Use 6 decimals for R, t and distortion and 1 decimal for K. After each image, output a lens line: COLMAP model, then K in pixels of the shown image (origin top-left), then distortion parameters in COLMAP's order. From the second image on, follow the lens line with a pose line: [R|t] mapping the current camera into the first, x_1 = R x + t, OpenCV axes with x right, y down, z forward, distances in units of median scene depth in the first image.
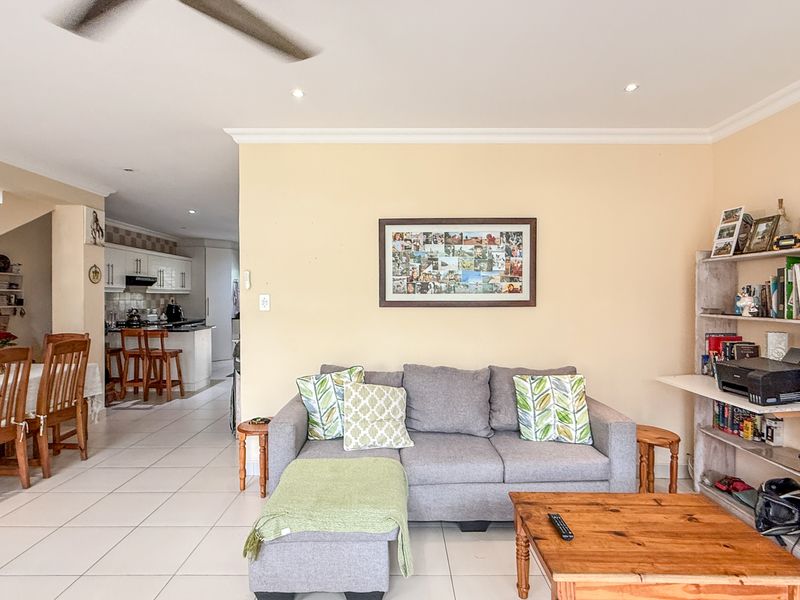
lens RADIAL K [[447.3, 0, 400.0], [0, 447.3, 300.0], [0, 0, 1]] dist [0.001657, 0.000415]
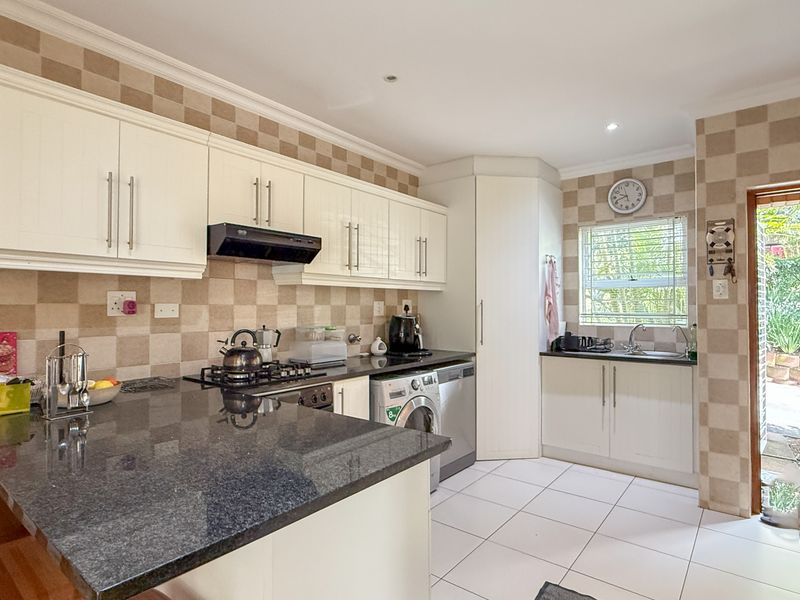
lens RADIAL K [[447.3, 0, 400.0], [0, 447.3, 300.0], [0, 0, 1]] dist [0.001657, 0.000415]
pose [[0.785025, -0.005513, -0.619440, -0.267045], [-0.006622, 0.999829, -0.017291, 0.002223], [0.619429, 0.017676, 0.784854, 0.717840]]
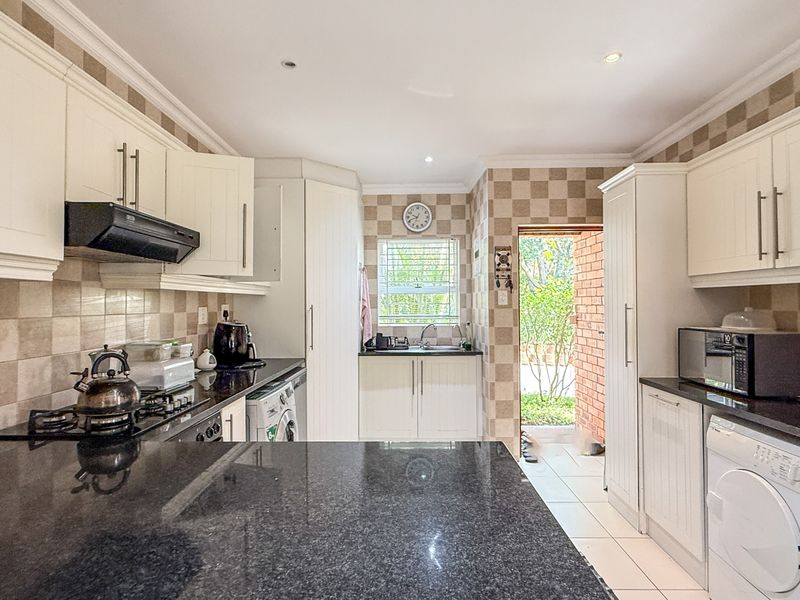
lens RADIAL K [[439.4, 0, 400.0], [0, 439.4, 300.0], [0, 0, 1]] dist [-0.001139, -0.001040]
pose [[0.999958, -0.001485, -0.008991, -0.388965], [0.001346, 0.999879, -0.015467, -0.004160], [0.009013, 0.015454, 0.999840, 0.682178]]
